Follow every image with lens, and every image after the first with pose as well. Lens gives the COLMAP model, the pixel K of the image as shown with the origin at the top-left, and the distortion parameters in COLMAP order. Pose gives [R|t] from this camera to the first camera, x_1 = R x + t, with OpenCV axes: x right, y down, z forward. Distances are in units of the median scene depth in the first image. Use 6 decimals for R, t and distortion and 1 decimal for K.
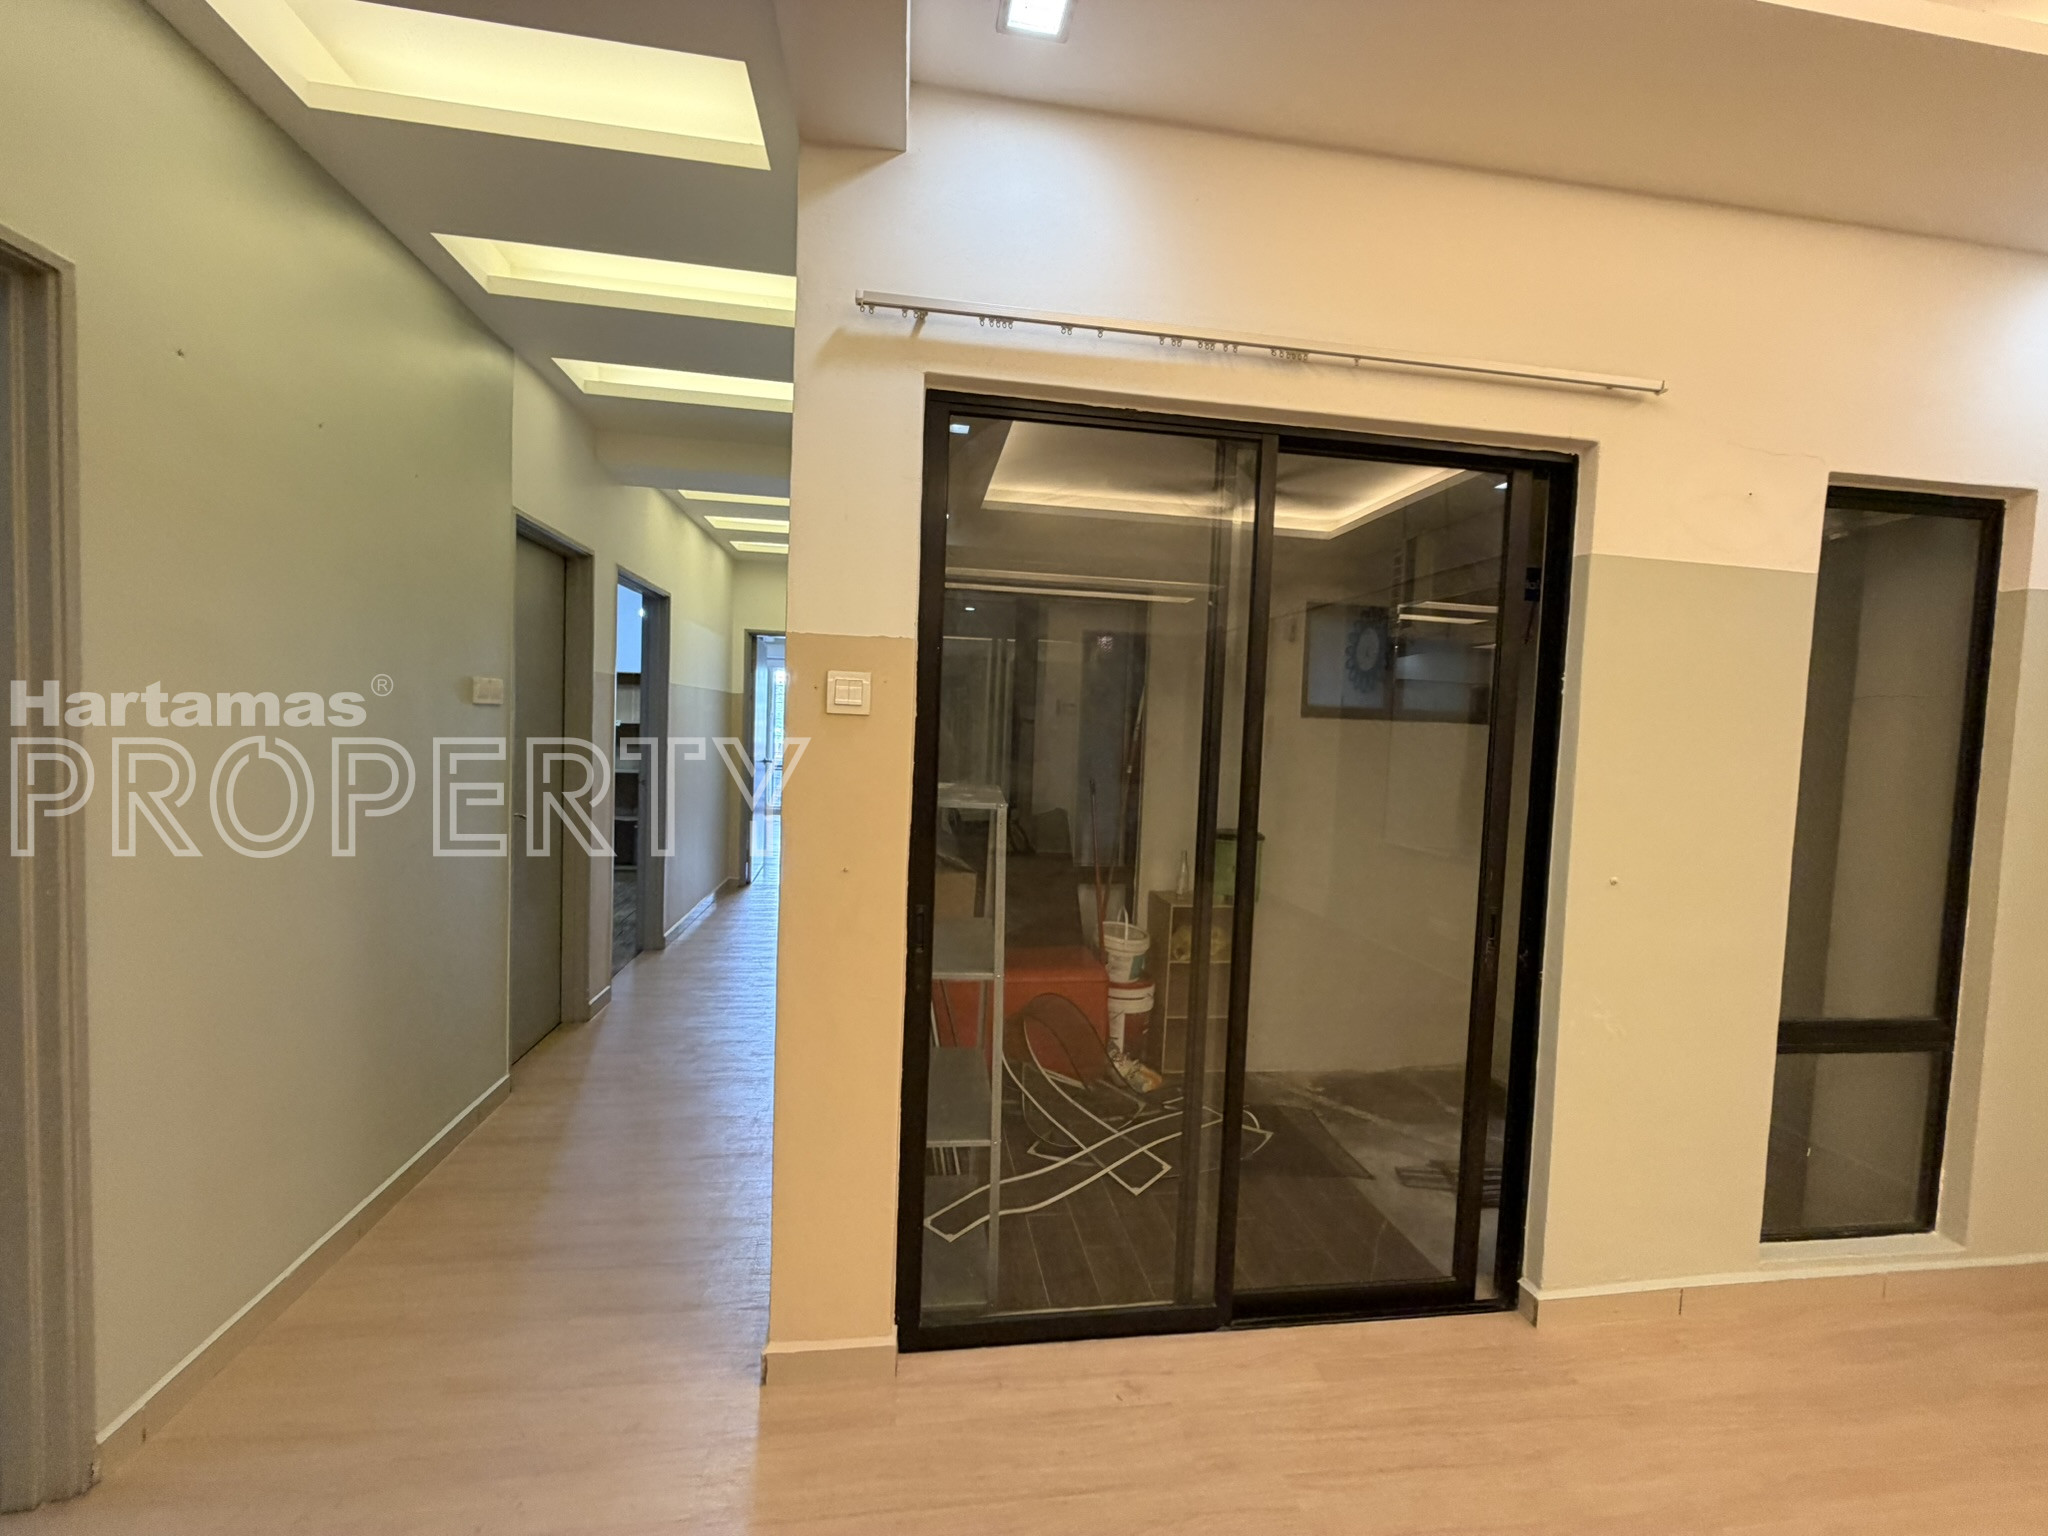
lens RADIAL K [[816.1, 0, 1021.7], [0, 816.1, 766.0], [0, 0, 1]] dist [0.000662, -0.000109]
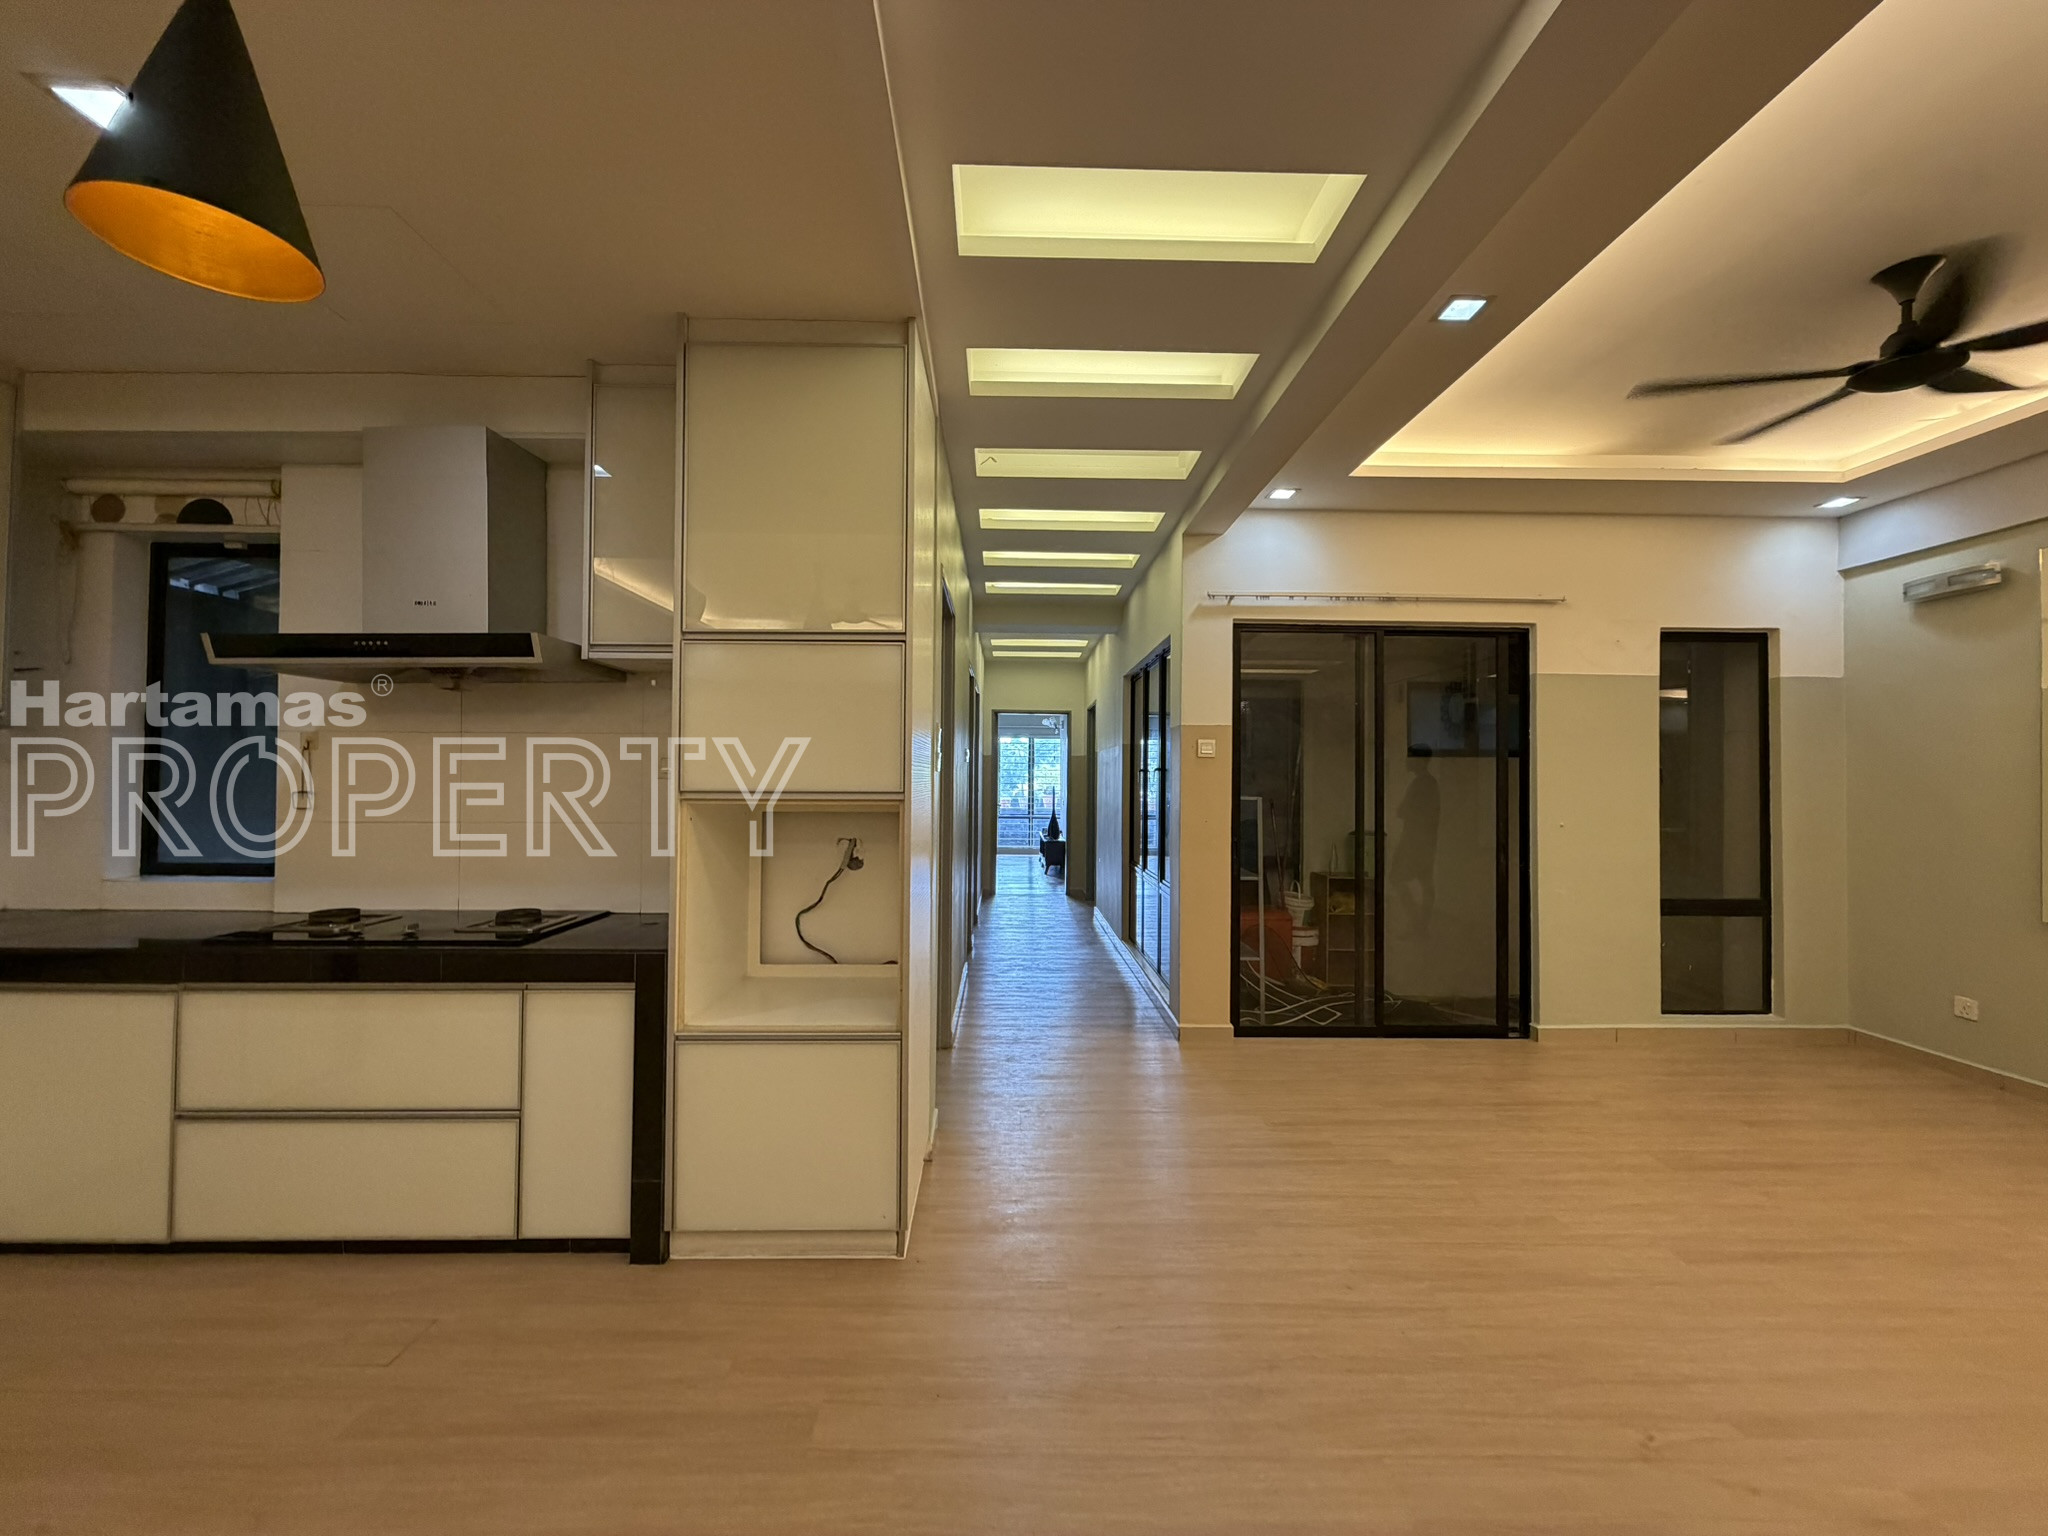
lens RADIAL K [[816.1, 0, 1016.6], [0, 816.1, 766.8], [0, 0, 1]] dist [0.000662, -0.000109]
pose [[0.991216, -0.032492, -0.128199, -0.381202], [0.023480, 0.997186, -0.071195, 0.103807], [0.130152, 0.067560, 0.989190, -1.228779]]
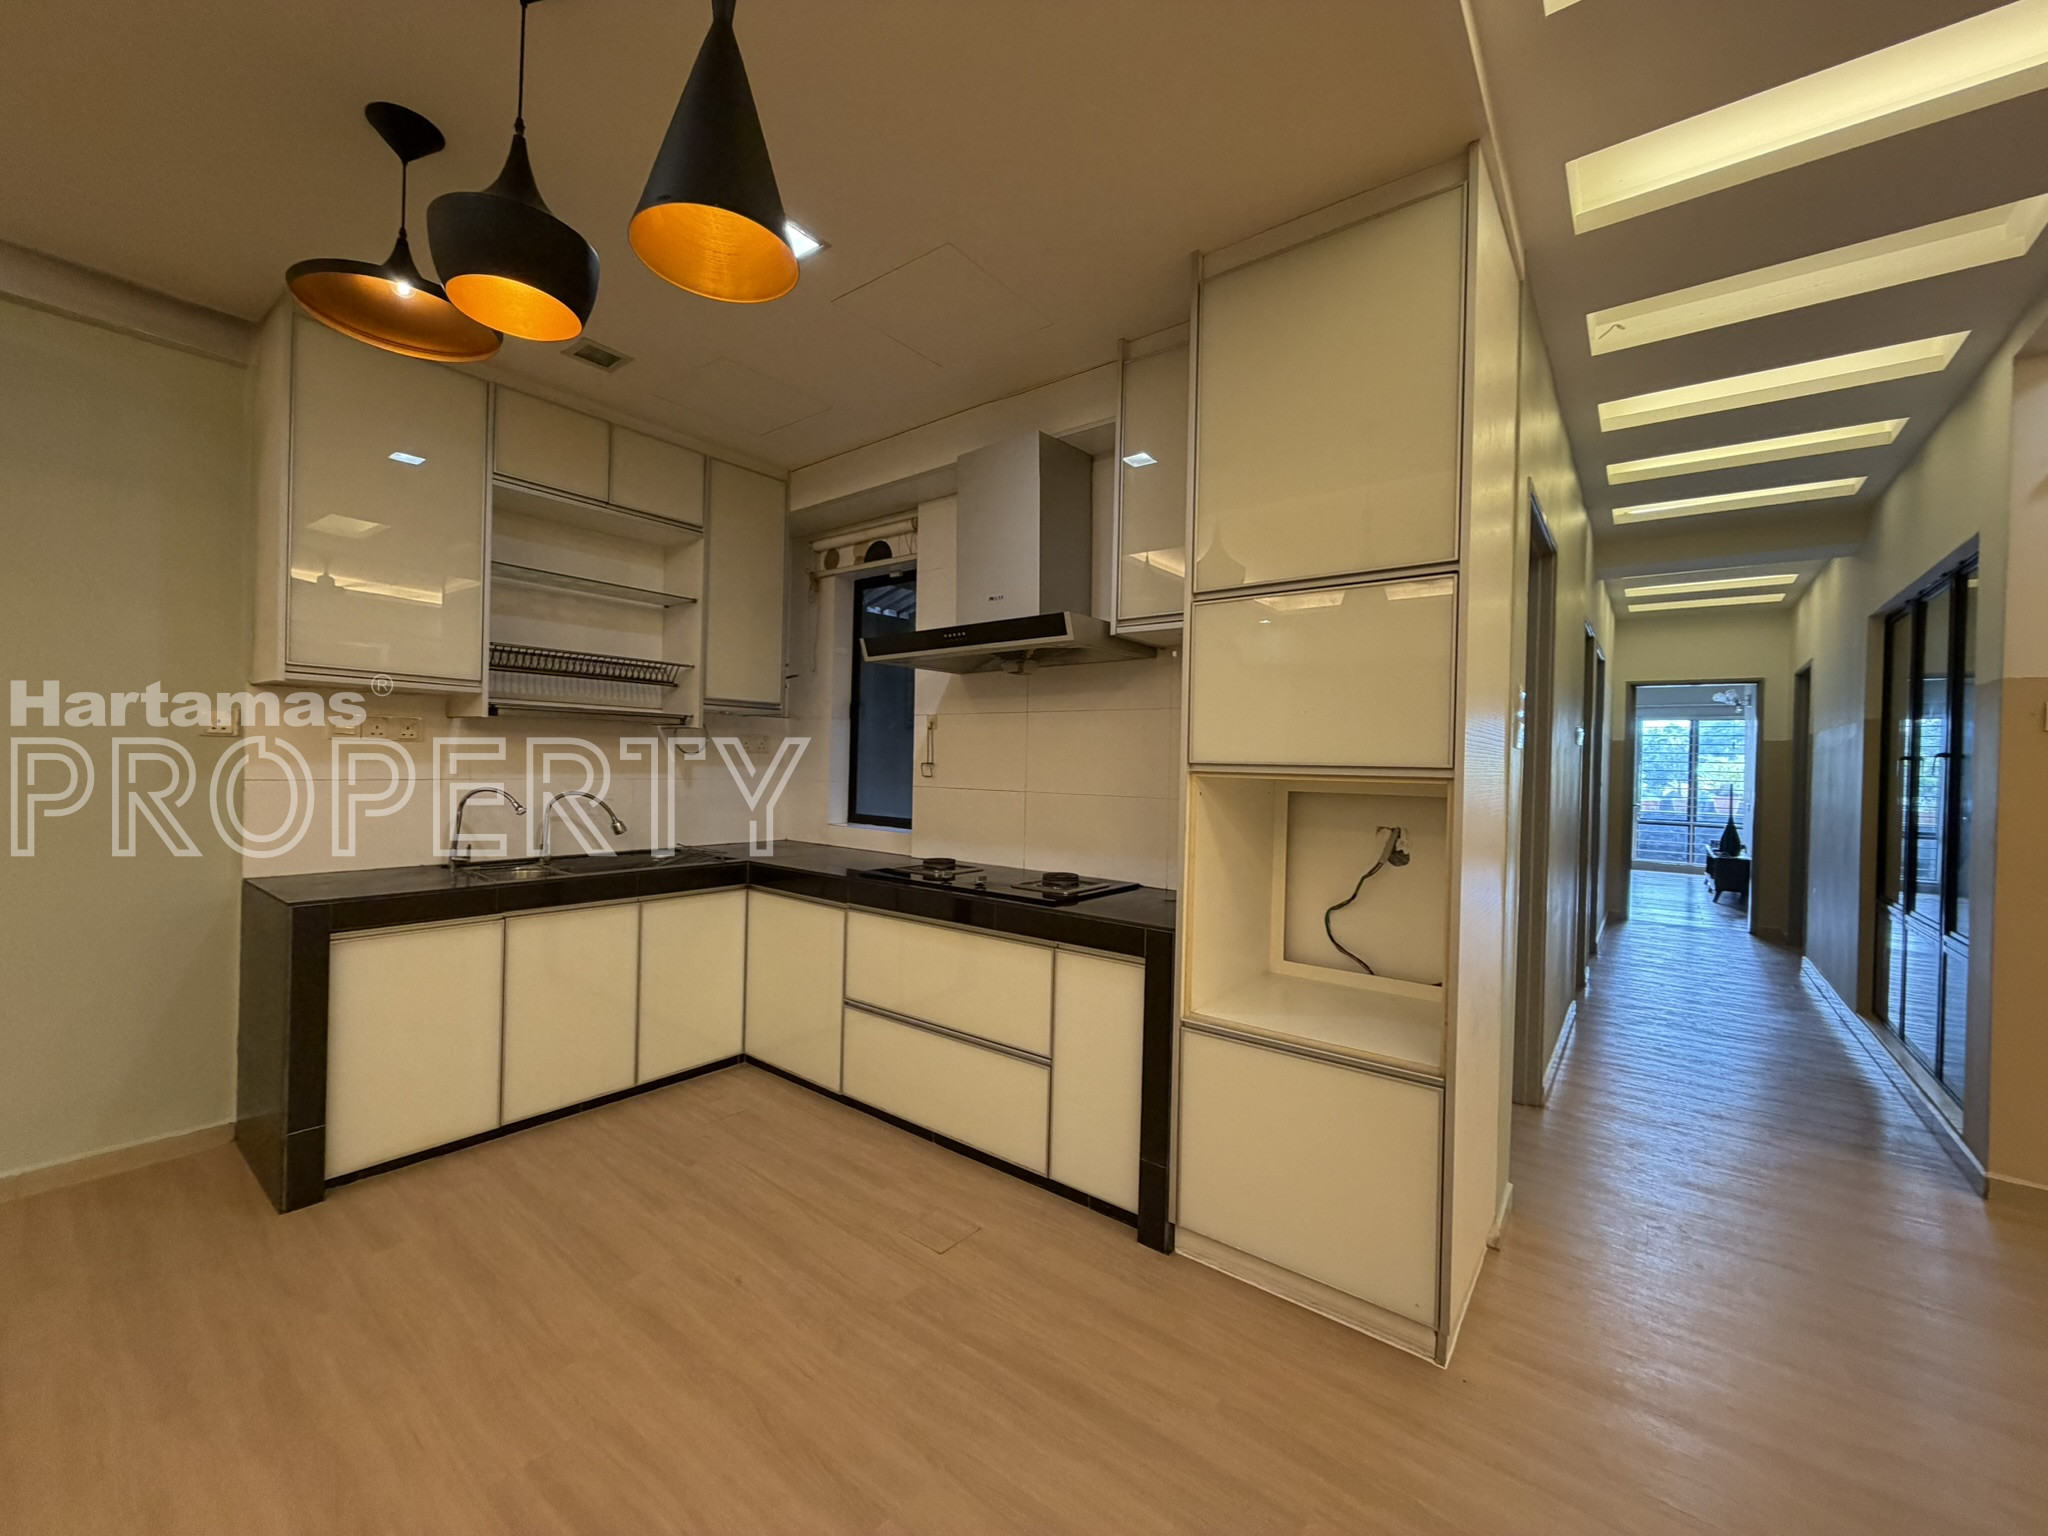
lens RADIAL K [[816.1, 0, 1020.1], [0, 816.1, 763.6], [0, 0, 1]] dist [0.000662, -0.000109]
pose [[0.694098, -0.018545, -0.719642, -0.376266], [-0.035866, 0.997536, -0.060299, 0.117465], [0.718986, 0.067664, 0.691723, -1.076886]]
